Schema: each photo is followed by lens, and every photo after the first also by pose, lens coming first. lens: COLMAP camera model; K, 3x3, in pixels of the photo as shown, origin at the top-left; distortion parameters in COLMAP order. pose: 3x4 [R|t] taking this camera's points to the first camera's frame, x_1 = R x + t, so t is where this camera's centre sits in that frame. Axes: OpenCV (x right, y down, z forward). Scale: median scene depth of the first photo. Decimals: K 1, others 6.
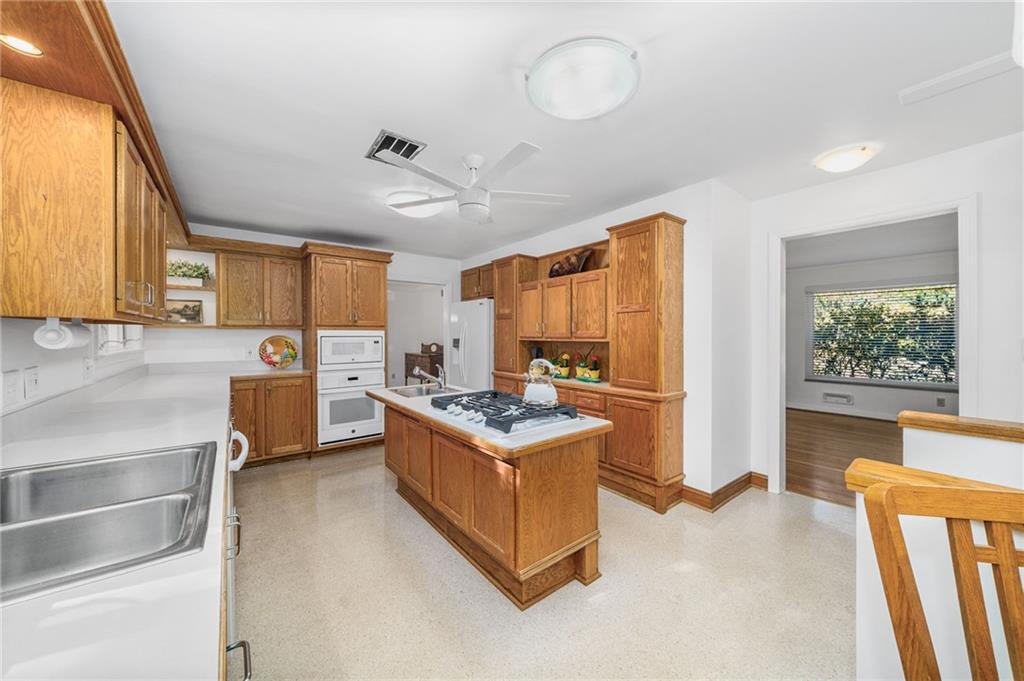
lens RADIAL K [[375.3, 0, 510.6], [0, 375.3, 345.1], [0, 0, 1]] dist [-0.002630, -0.000506]
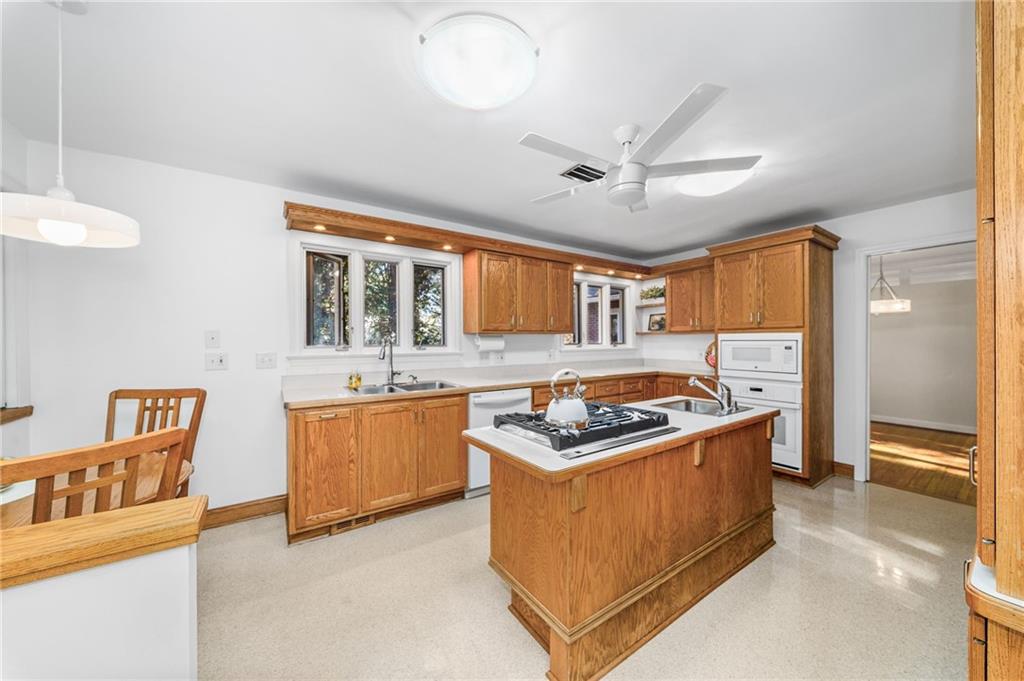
lens RADIAL K [[375.3, 0, 510.6], [0, 375.3, 345.1], [0, 0, 1]] dist [-0.002630, -0.000506]
pose [[-0.093225, 0.010805, -0.995586, 0.521047], [-0.024828, 0.999605, 0.013173, -0.010343], [0.995335, 0.025947, -0.092920, 0.552603]]
